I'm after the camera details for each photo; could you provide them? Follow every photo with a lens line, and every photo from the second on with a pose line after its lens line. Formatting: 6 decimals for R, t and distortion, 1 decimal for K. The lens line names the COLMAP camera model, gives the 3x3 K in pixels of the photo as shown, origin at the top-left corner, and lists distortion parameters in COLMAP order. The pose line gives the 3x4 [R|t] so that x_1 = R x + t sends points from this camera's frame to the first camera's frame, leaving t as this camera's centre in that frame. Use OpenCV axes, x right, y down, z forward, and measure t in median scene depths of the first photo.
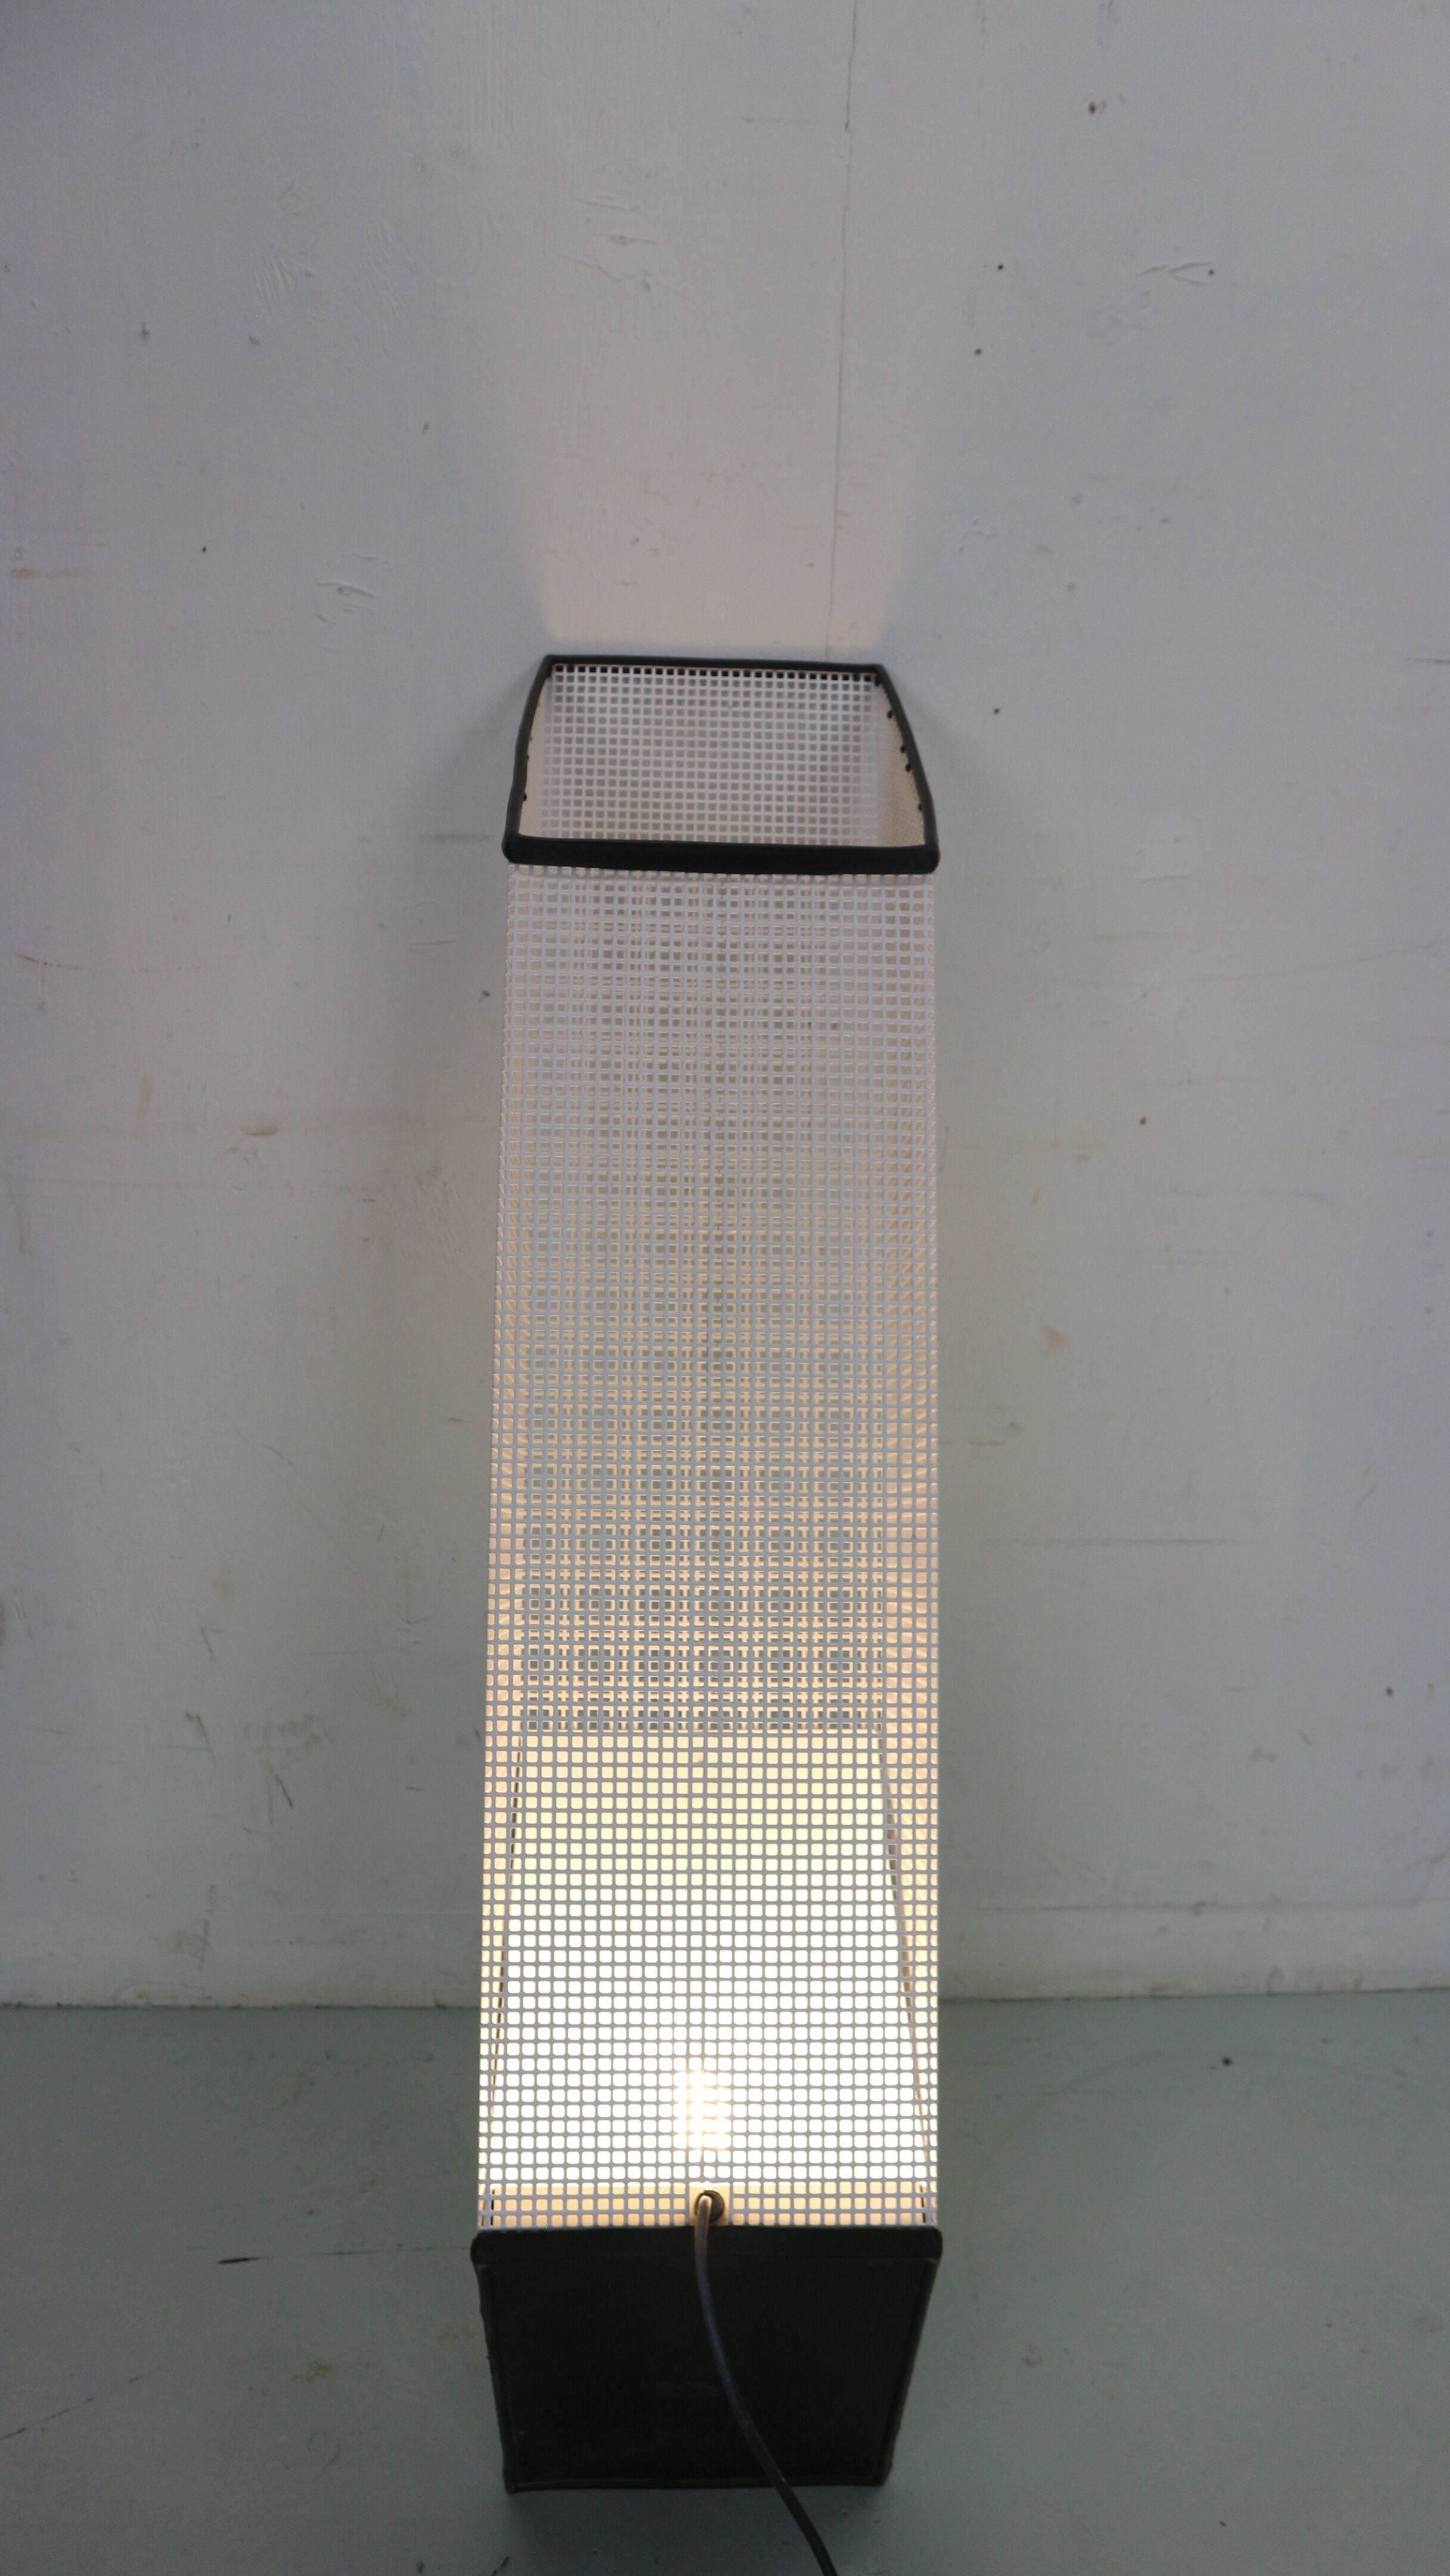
lens RADIAL K [[1780.9, 0, 735.8], [0, 1780.9, 1286.7], [0, 0, 1]] dist [-0.117691, 0.070089]
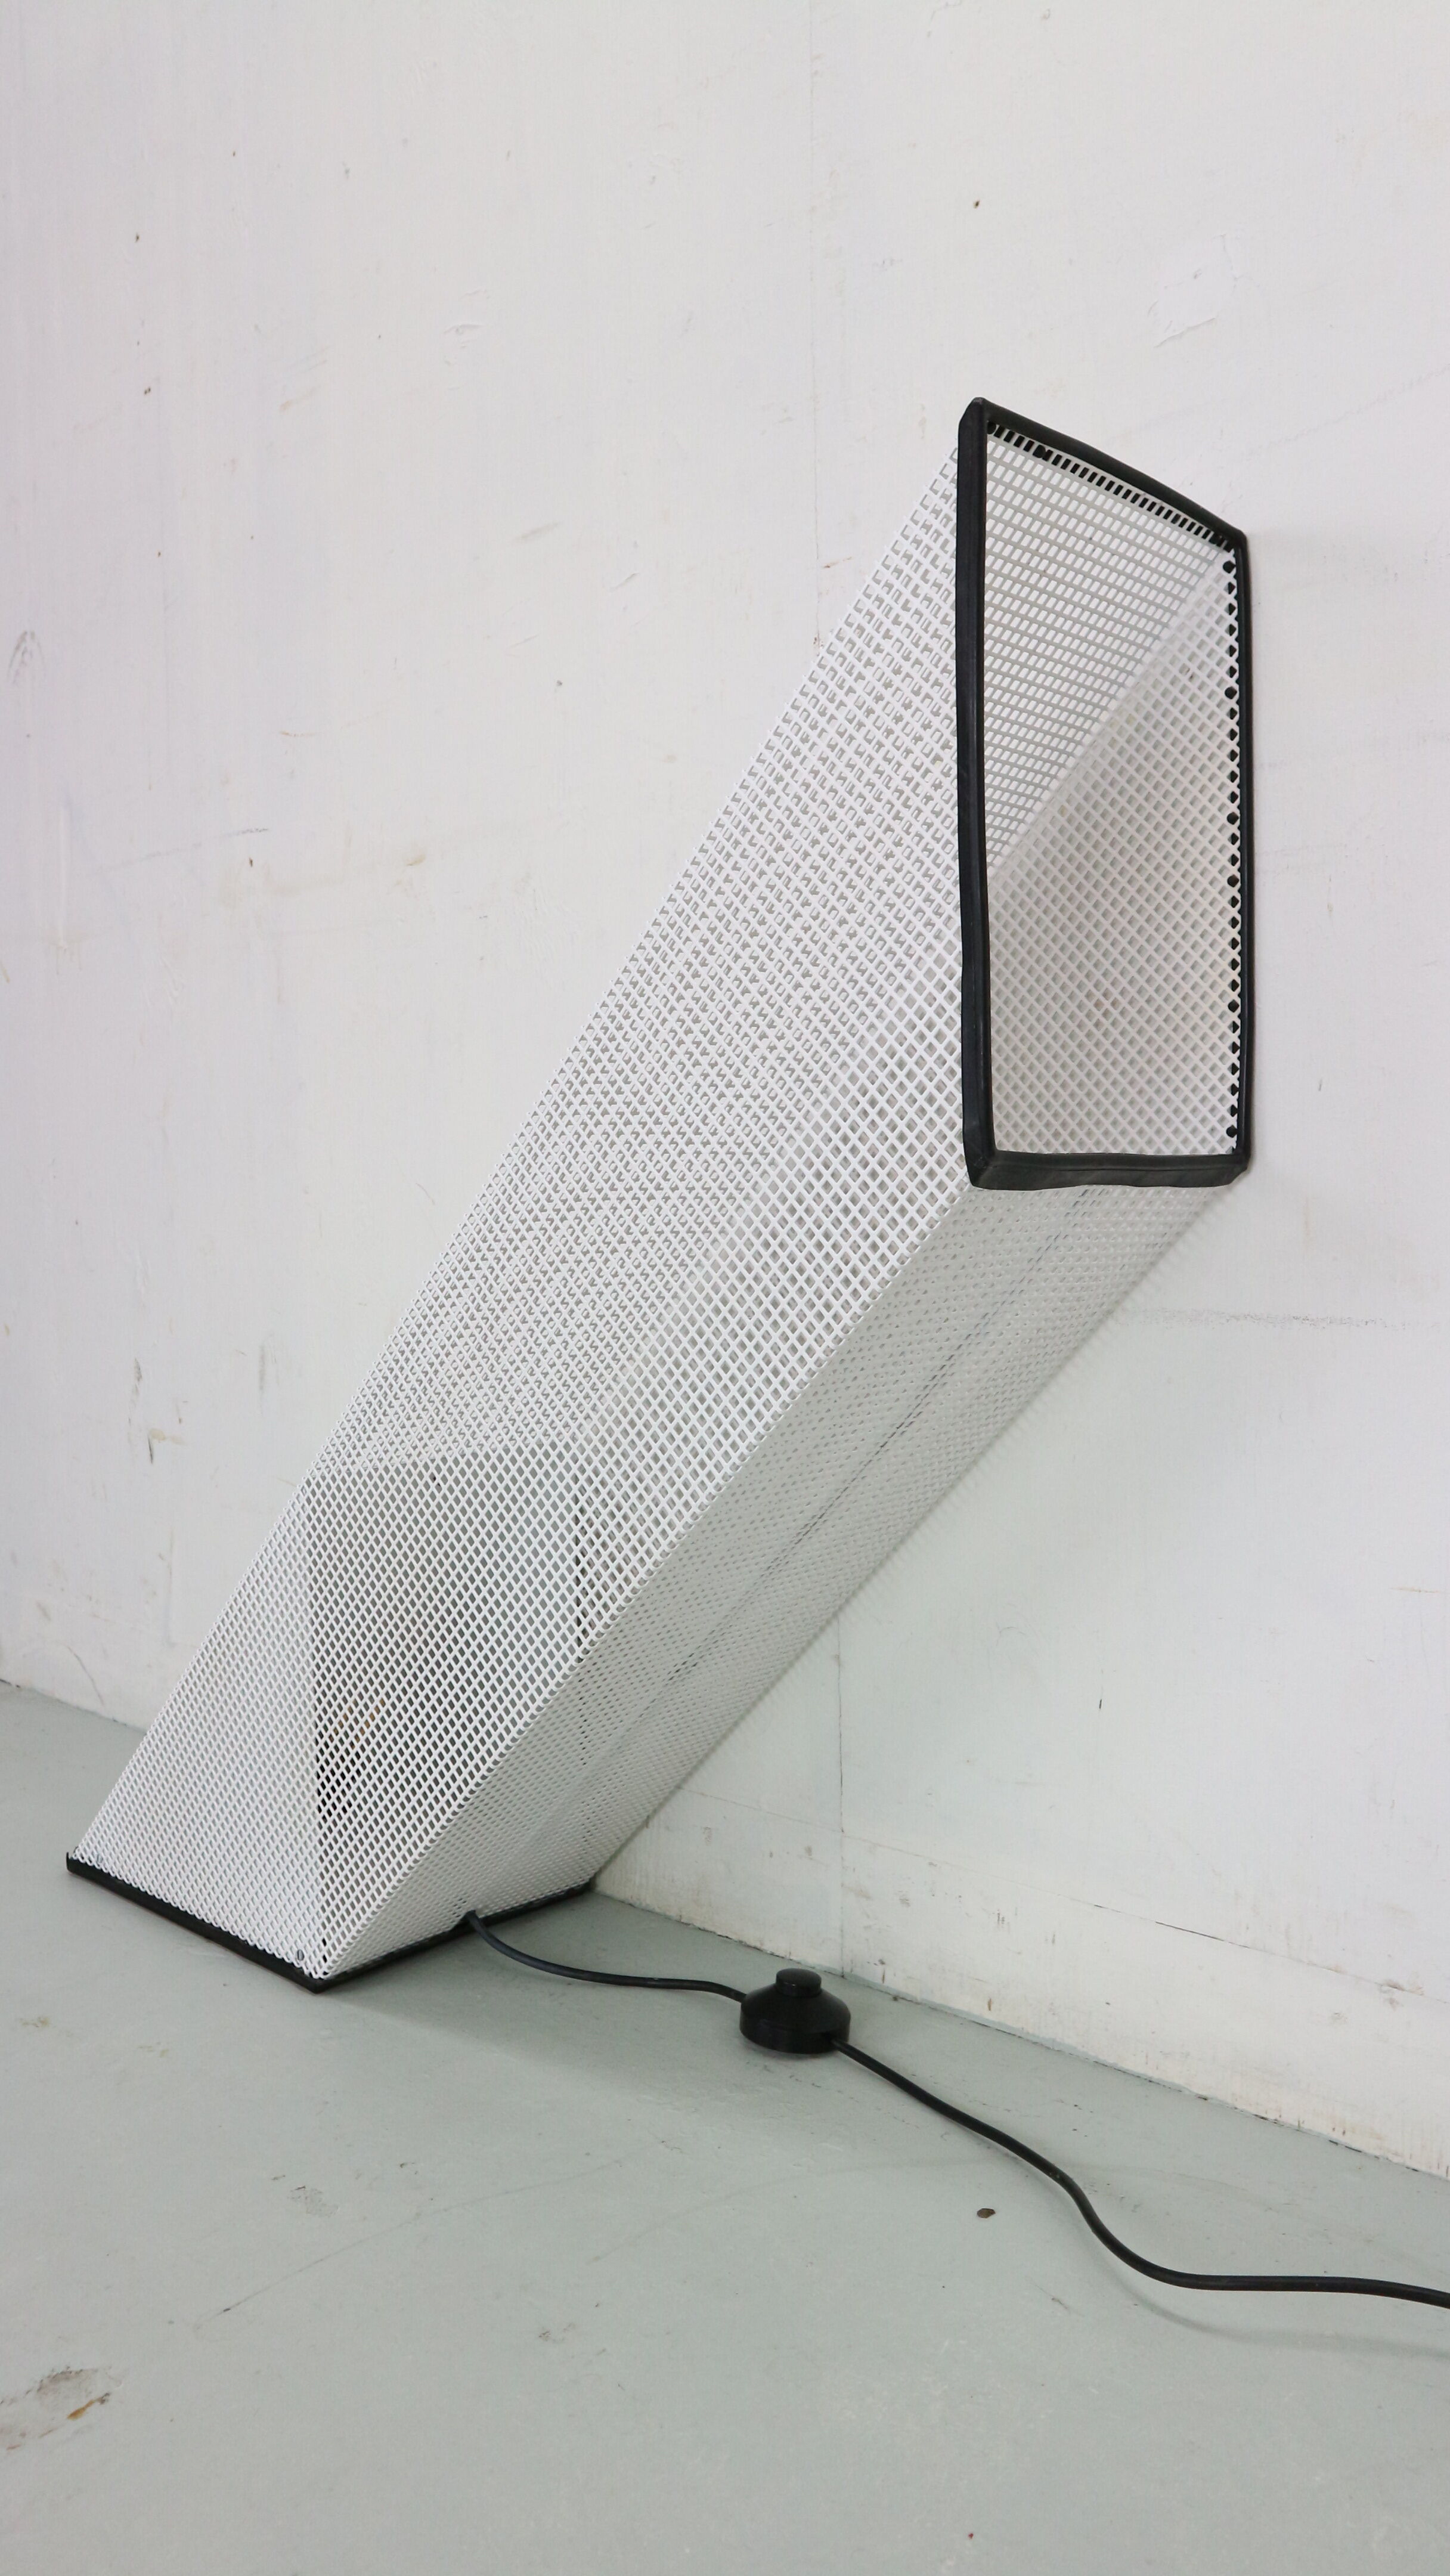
lens RADIAL K [[1909.3, 0, 744.5], [0, 1909.3, 1281.8], [0, 0, 1]] dist [-0.098166, 0.071415]
pose [[0.705045, 0.002936, -0.709156, 0.595722], [-0.147460, 0.978741, -0.142552, 0.257671], [0.693662, 0.205078, 0.690490, 0.380847]]
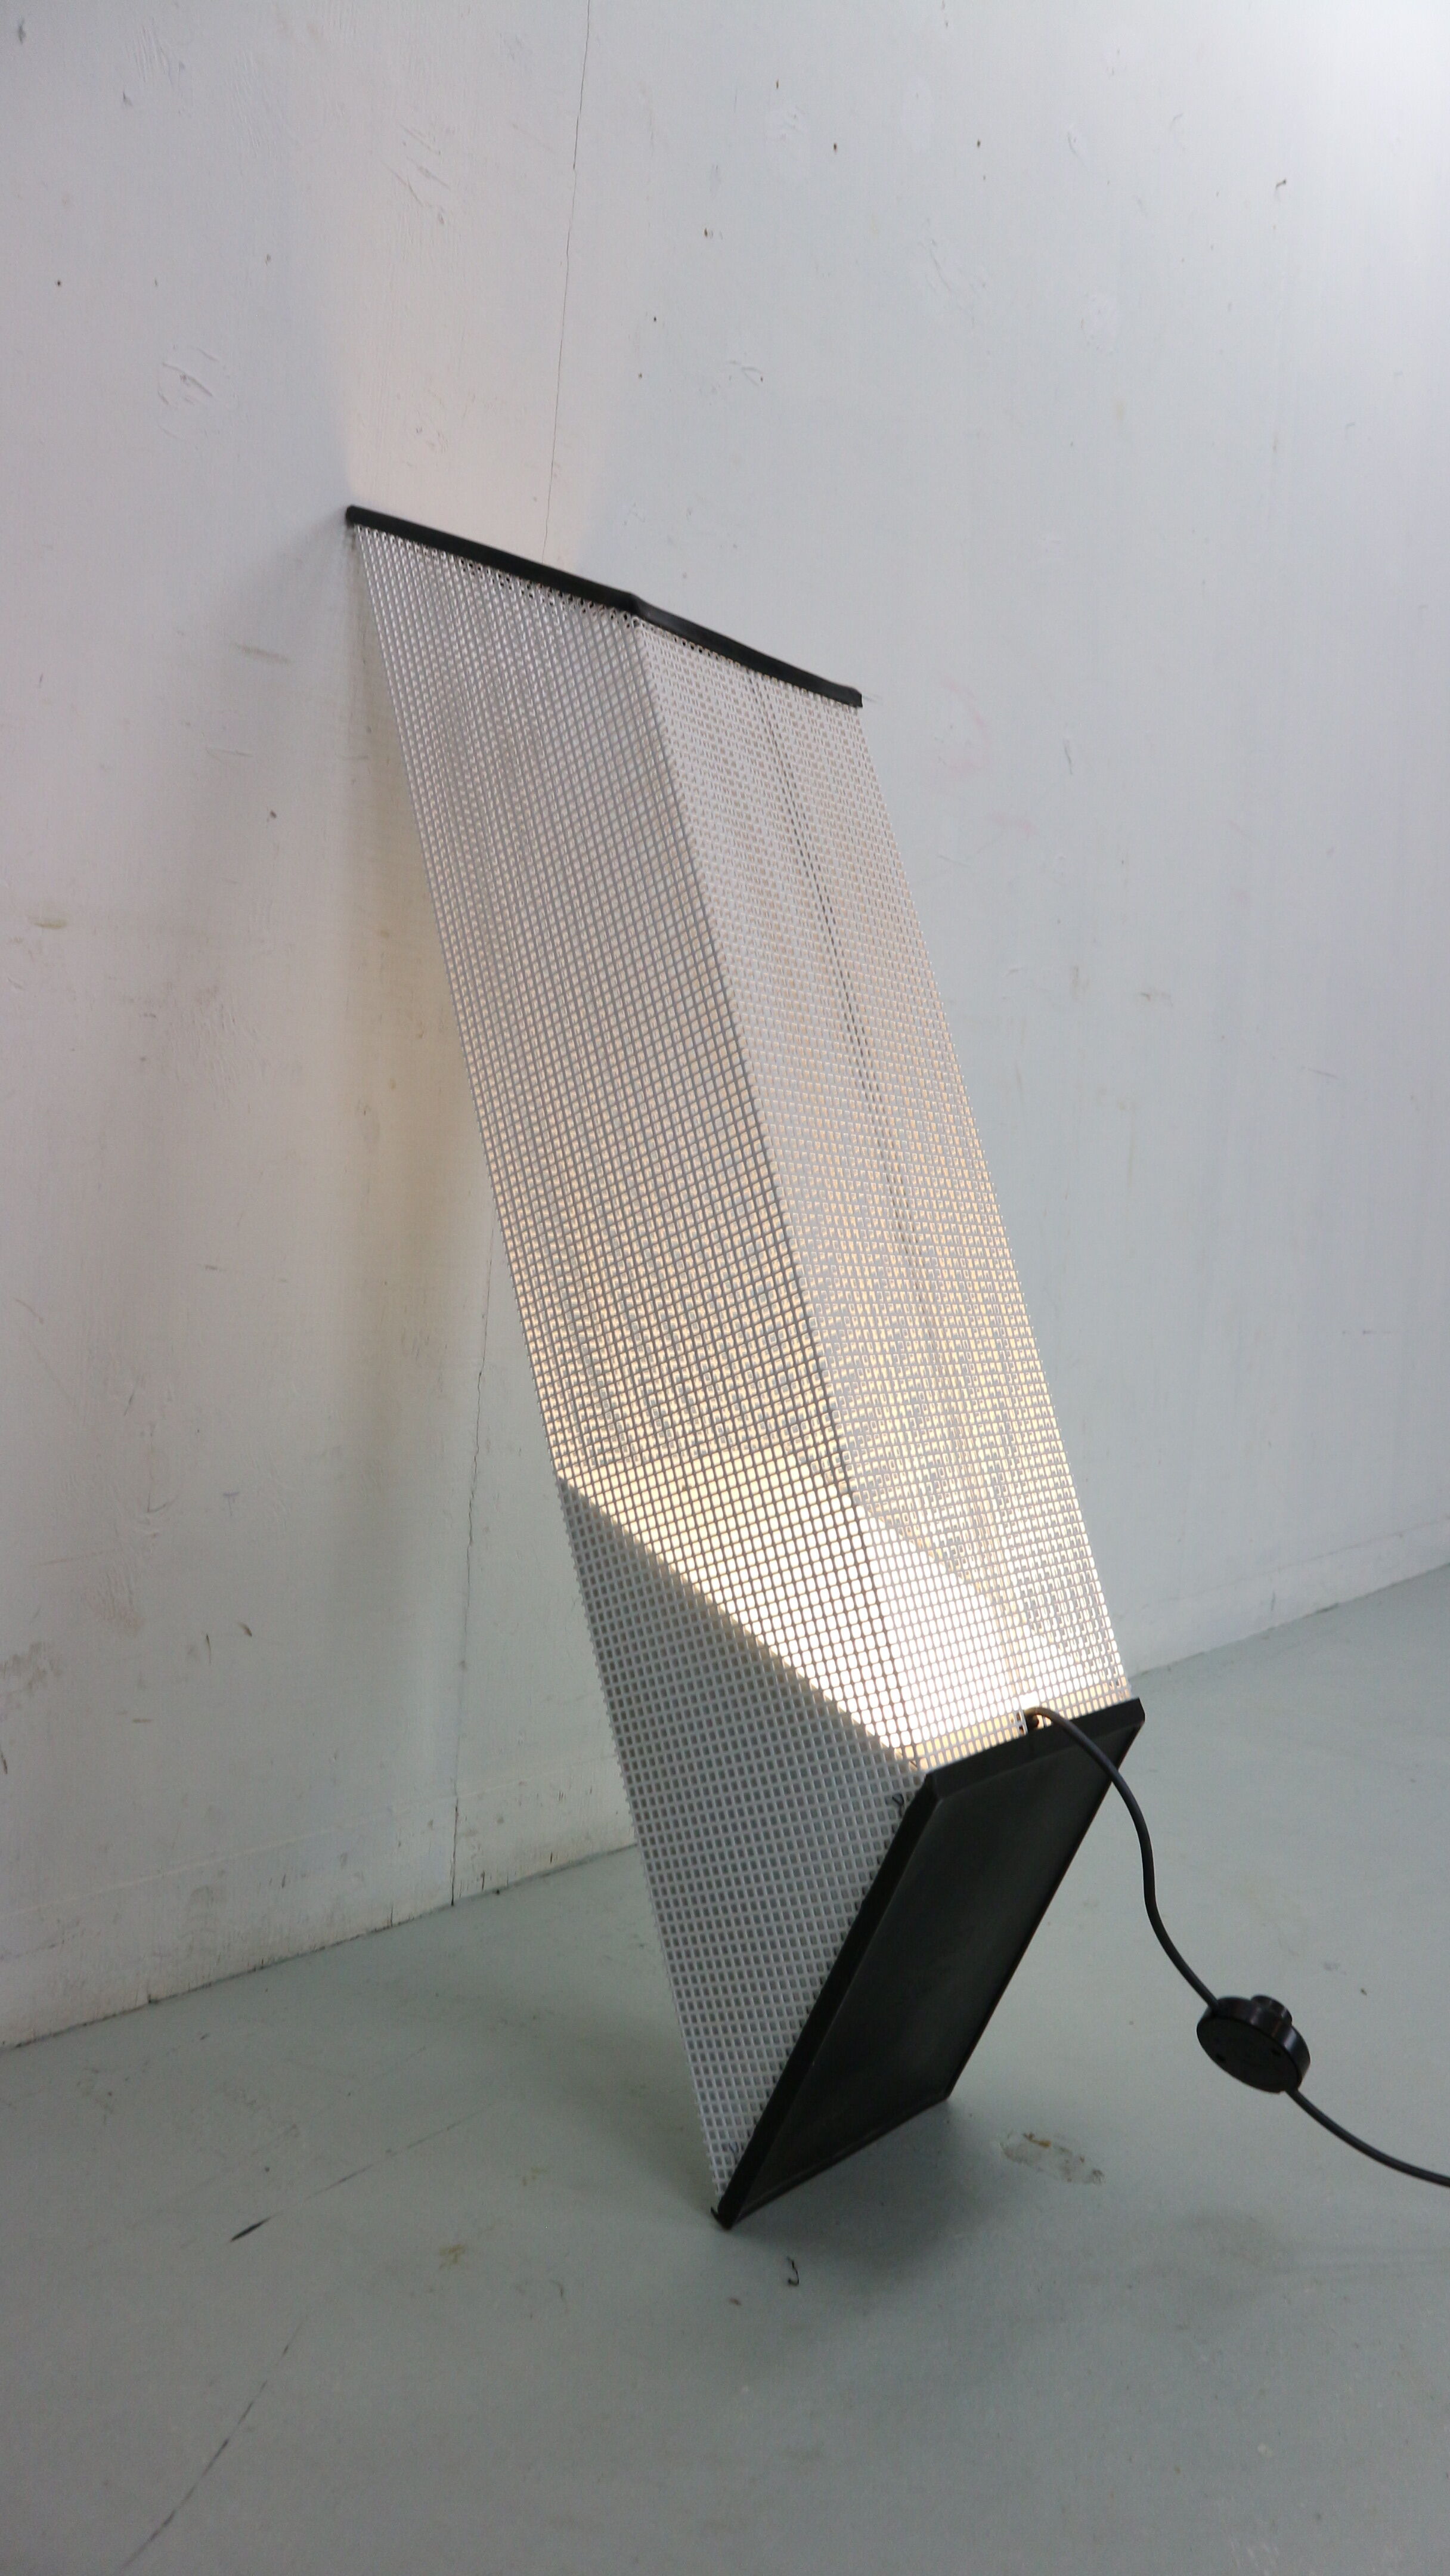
lens RADIAL K [[1780.9, 0, 737.6], [0, 1780.9, 1281.8], [0, 0, 1]] dist [-0.117691, 0.070089]
pose [[0.685132, -0.013786, 0.728288, -0.611032], [0.139143, 0.983887, -0.112274, 0.213795], [-0.715006, 0.178259, 0.676011, 0.177354]]
